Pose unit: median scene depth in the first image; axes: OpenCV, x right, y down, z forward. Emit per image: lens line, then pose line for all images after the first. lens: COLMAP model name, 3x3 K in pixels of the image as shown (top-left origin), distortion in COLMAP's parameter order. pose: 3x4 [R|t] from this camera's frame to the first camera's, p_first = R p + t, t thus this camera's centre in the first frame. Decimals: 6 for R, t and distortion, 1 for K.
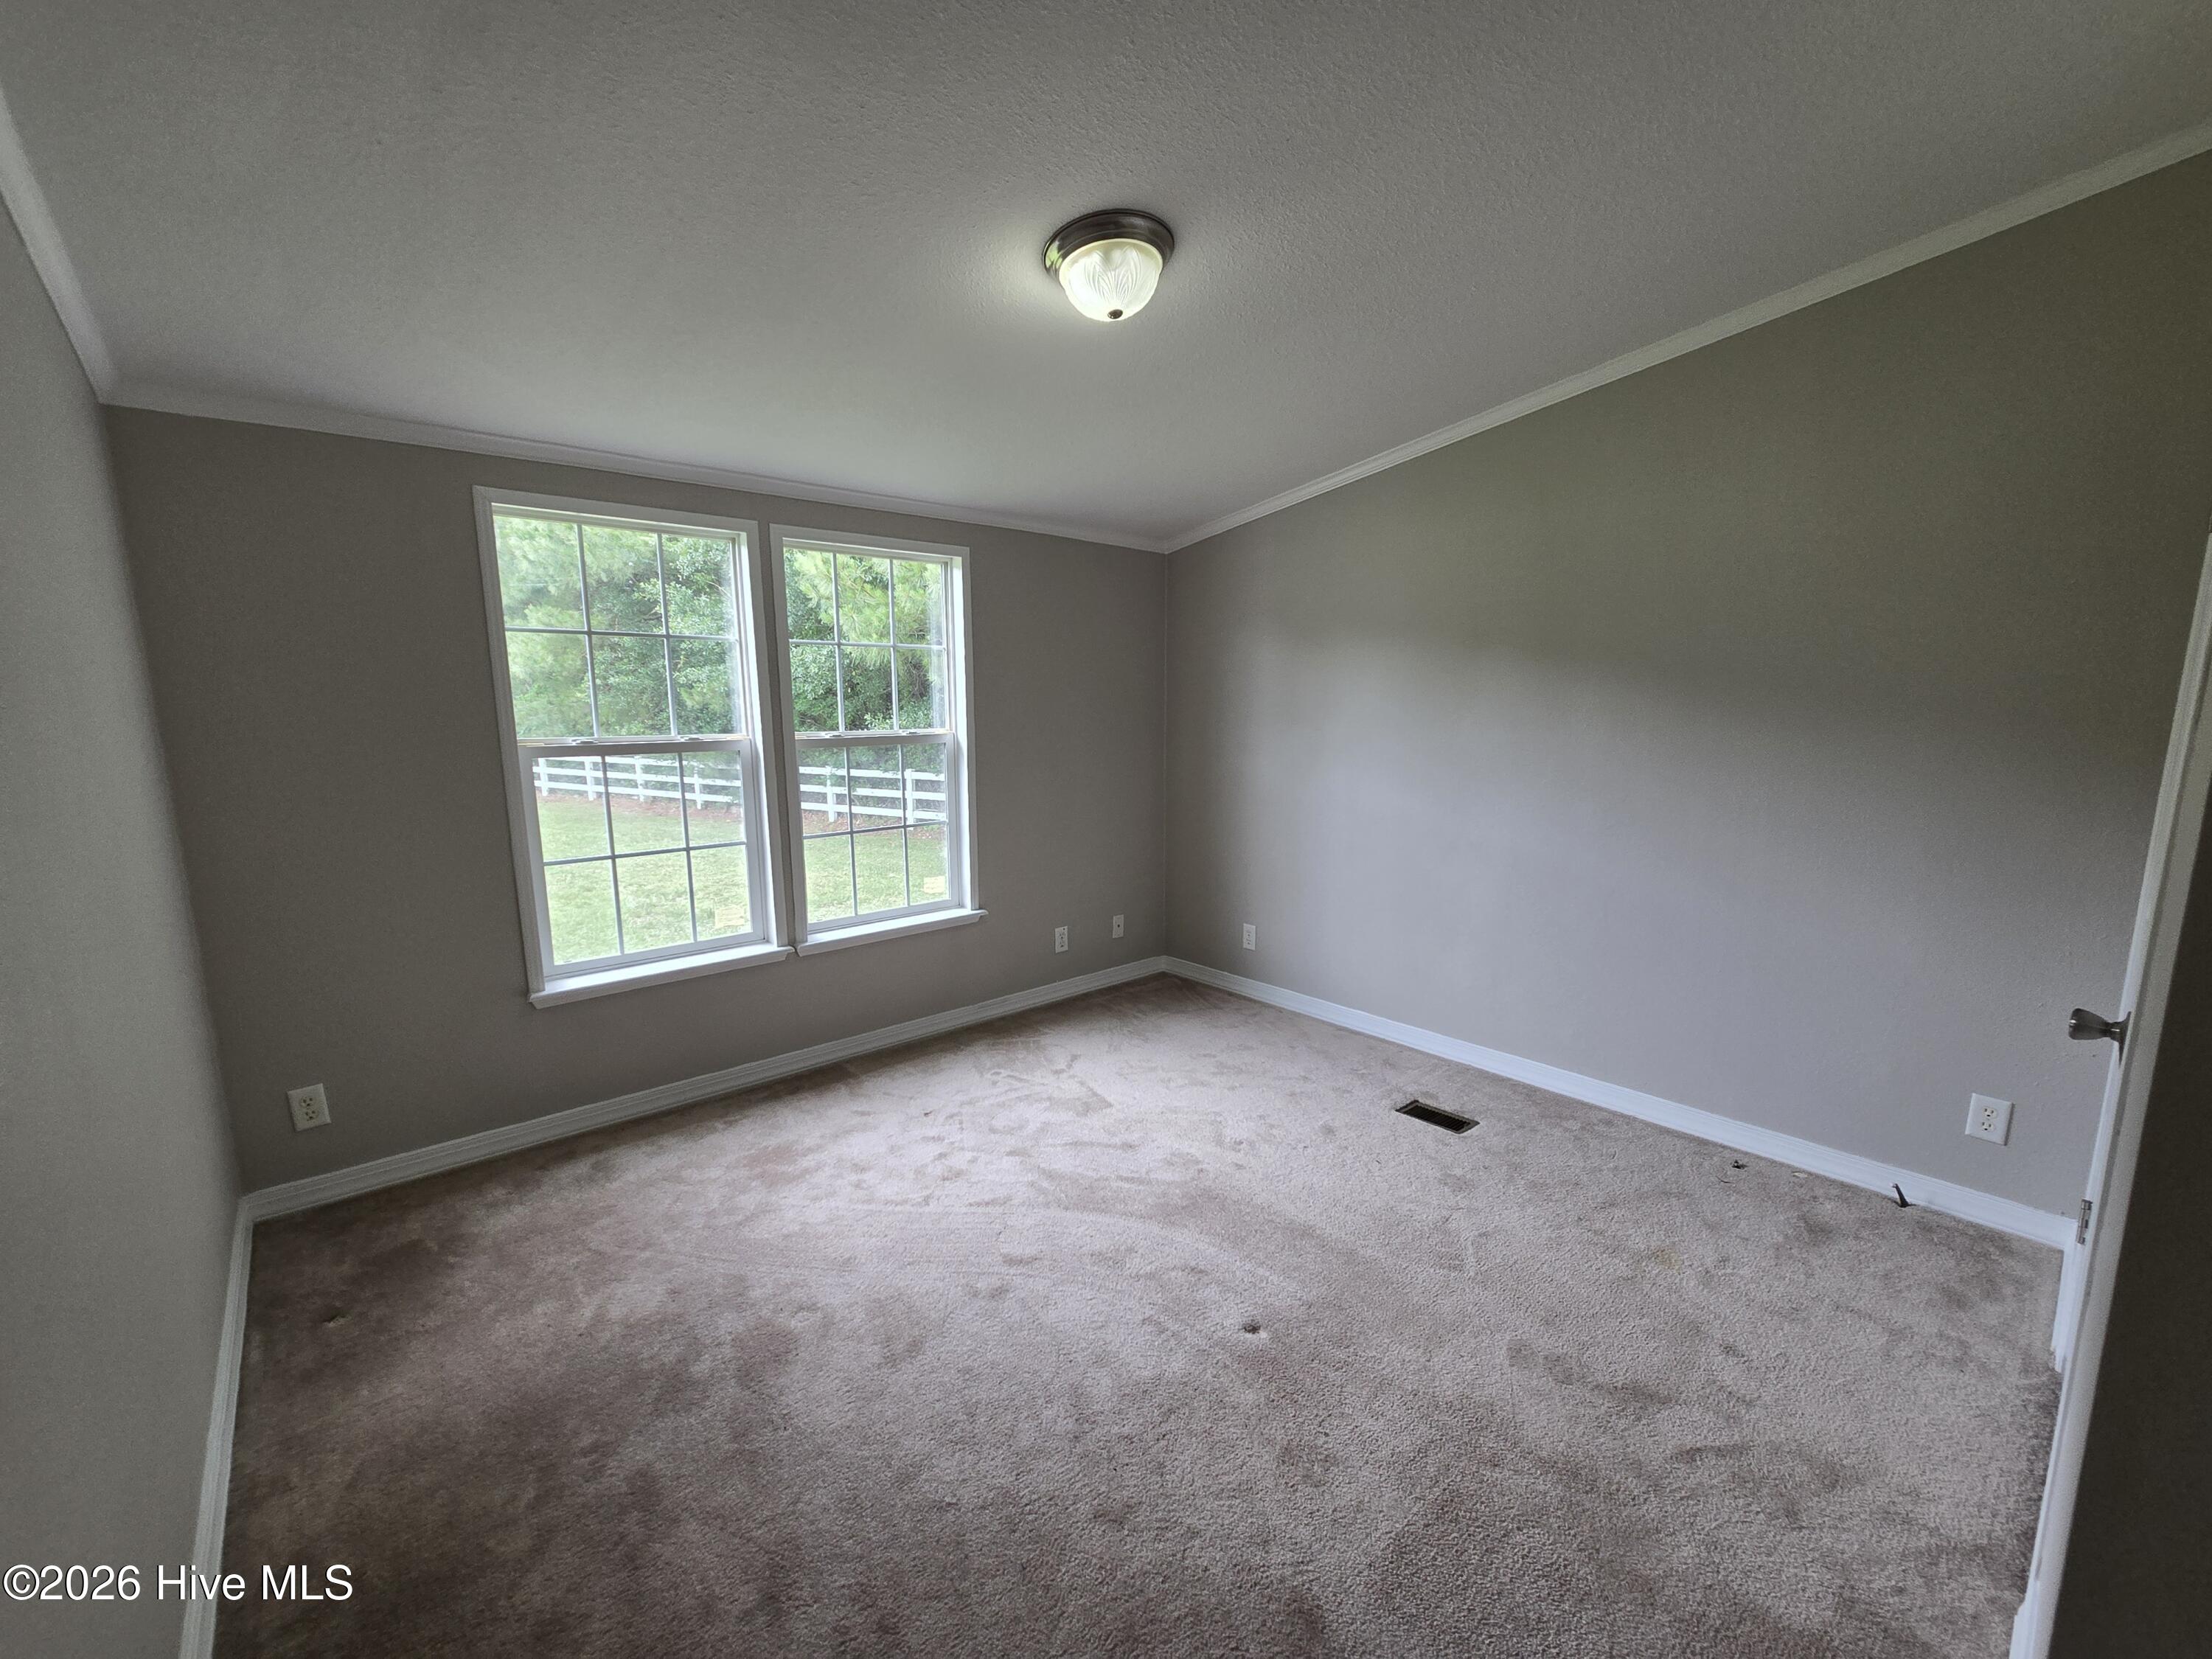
lens RADIAL K [[931.6, 0, 1125.4], [0, 931.6, 862.4], [0, 0, 1]] dist [0.002179, 0.000005]
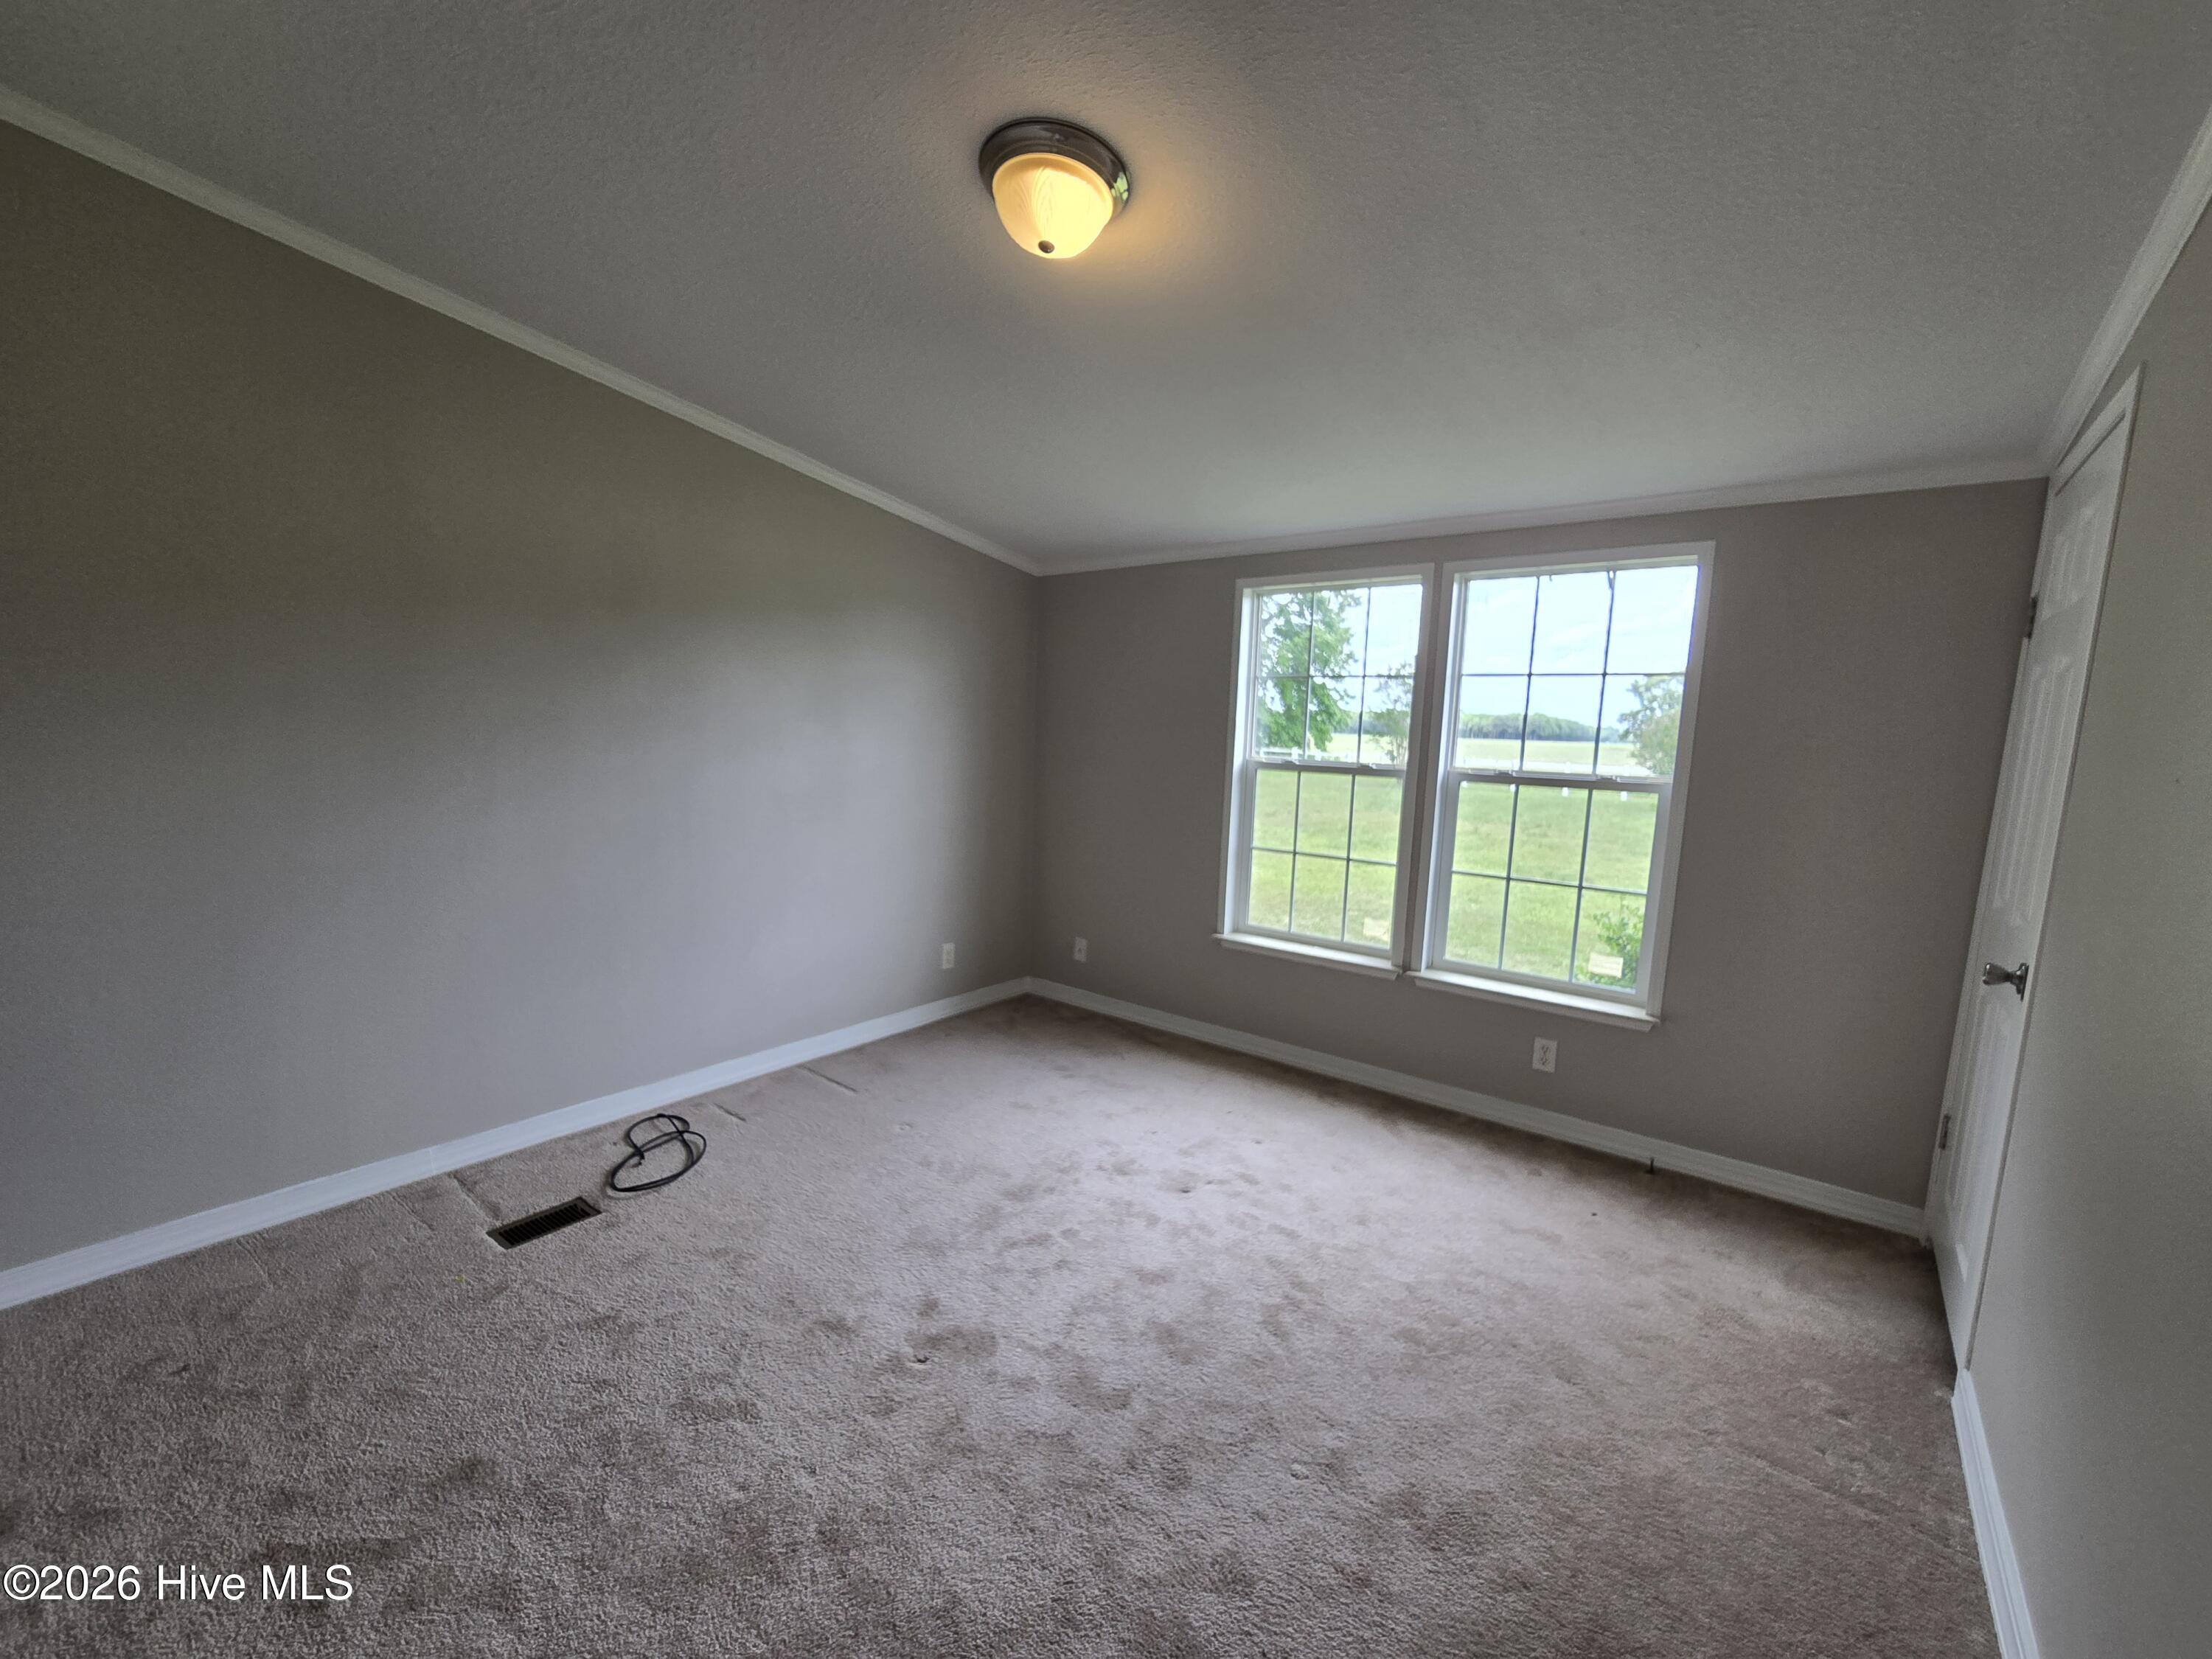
lens RADIAL K [[897.9, 0, 1118.3], [0, 897.9, 850.3], [0, 0, 1]] dist [-0.000231, 0.000587]
pose [[0.178685, 0.150661, -0.972303, 0.476188], [-0.204066, 0.972393, 0.113172, -0.078710], [0.962512, 0.178192, 0.204497, 0.426246]]
